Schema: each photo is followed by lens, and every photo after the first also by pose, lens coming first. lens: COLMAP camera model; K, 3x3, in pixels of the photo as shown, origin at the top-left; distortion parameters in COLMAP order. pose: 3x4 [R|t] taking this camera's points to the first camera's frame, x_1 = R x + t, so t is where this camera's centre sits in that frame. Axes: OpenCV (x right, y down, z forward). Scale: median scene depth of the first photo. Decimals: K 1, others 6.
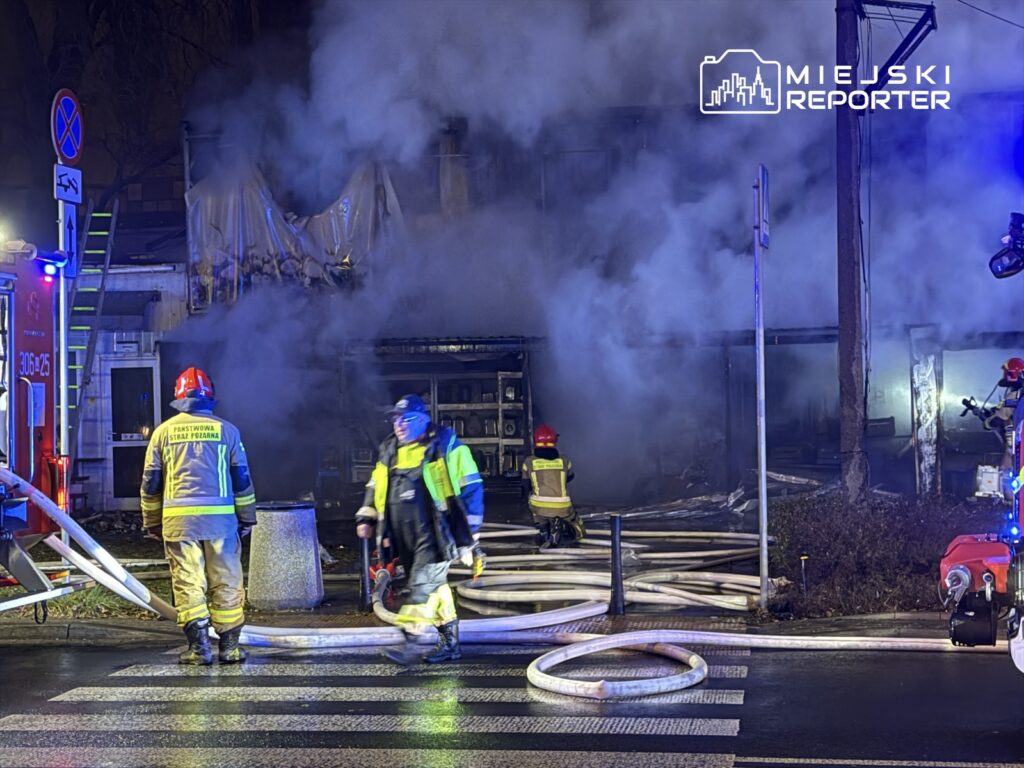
lens RADIAL K [[1881.6, 0, 517.0], [0, 1881.6, 381.9], [0, 0, 1]] dist [0.123960, 0.096131]
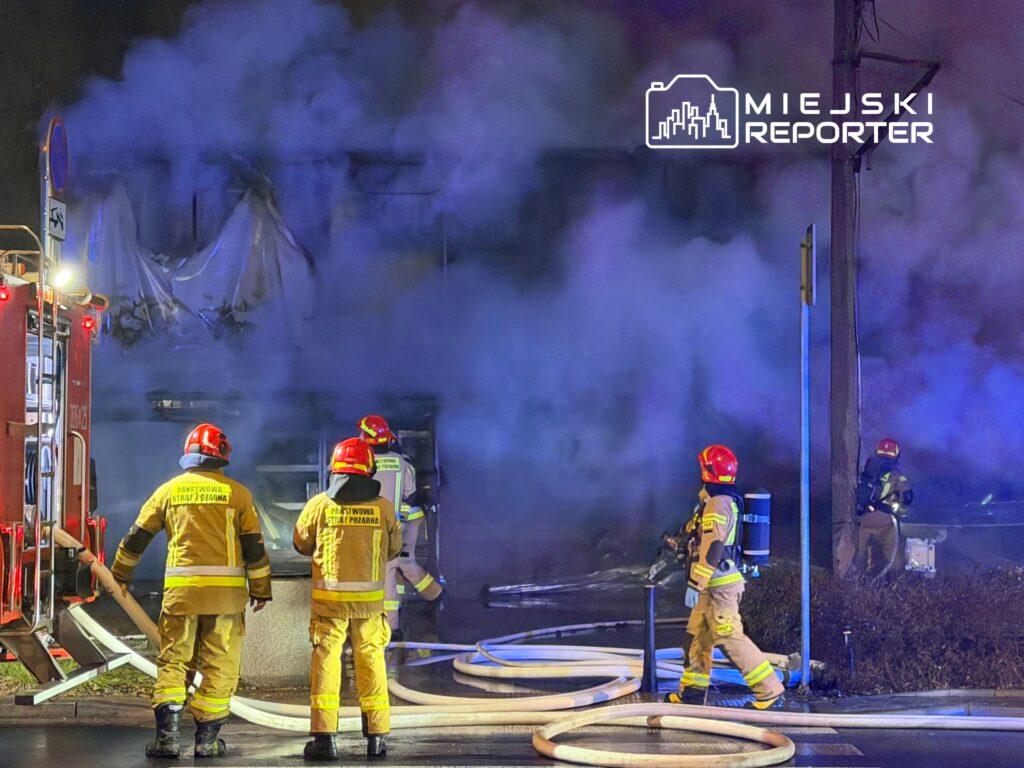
lens RADIAL K [[2115.2, 0, 512.0], [0, 2115.2, 384.0], [0, 0, 1]] dist [0.109676, -0.164883]
pose [[0.988740, 0.021128, 0.148148, -0.170105], [-0.017208, 0.999468, -0.027690, -0.000318], [-0.148654, 0.024829, 0.988577, -0.041678]]
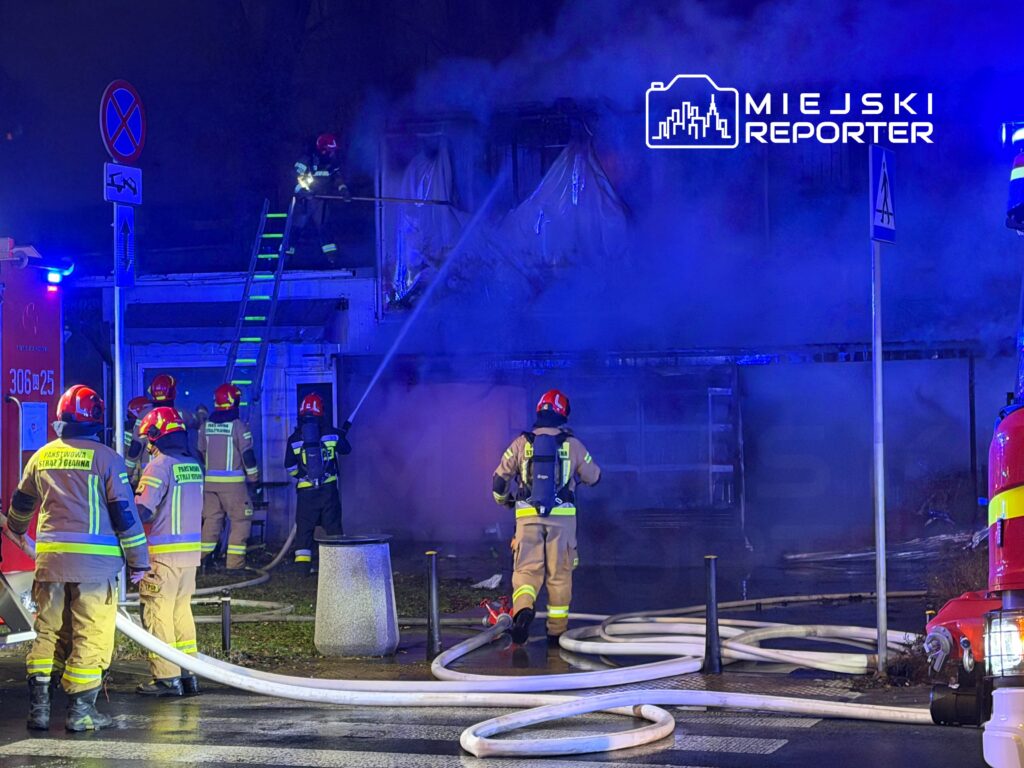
lens RADIAL K [[2115.2, 0, 512.0], [0, 2115.2, 384.0], [0, 0, 1]] dist [0.109676, -0.164883]
pose [[0.979921, 0.000476, -0.199384, 0.150911], [-0.001580, 0.999984, -0.005374, -0.002688], [0.199379, 0.005581, 0.979907, 0.035637]]
